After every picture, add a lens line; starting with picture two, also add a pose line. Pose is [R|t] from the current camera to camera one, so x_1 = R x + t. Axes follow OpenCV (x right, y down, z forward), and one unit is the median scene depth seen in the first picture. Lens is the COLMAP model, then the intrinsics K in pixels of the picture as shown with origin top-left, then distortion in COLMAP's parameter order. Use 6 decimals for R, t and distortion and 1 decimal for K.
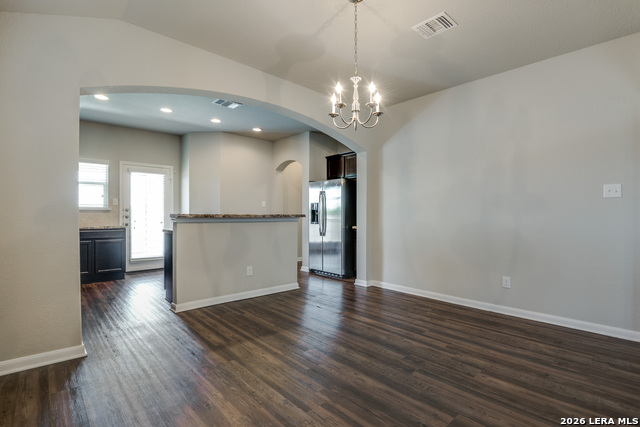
lens RADIAL K [[306.9, 0, 333.8], [0, 306.9, 213.6], [0, 0, 1]] dist [-0.018602, -0.001186]
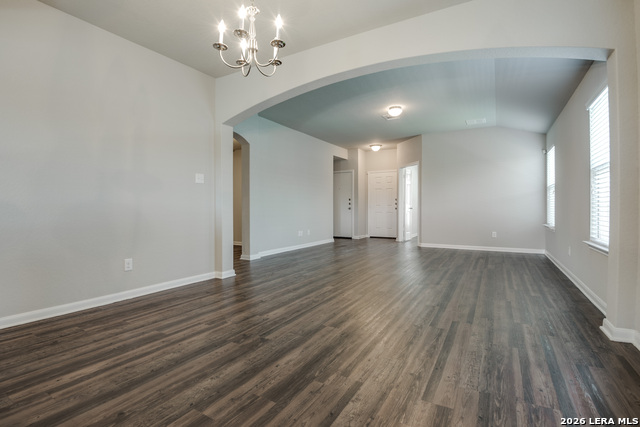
lens RADIAL K [[306.9, 0, 314.2], [0, 306.9, 212.3], [0, 0, 1]] dist [-0.018602, -0.001186]
pose [[-0.270954, -0.016002, 0.962459, -0.600998], [-0.010932, 0.999848, 0.013546, 0.056353], [-0.962530, -0.006851, -0.271088, 0.867354]]
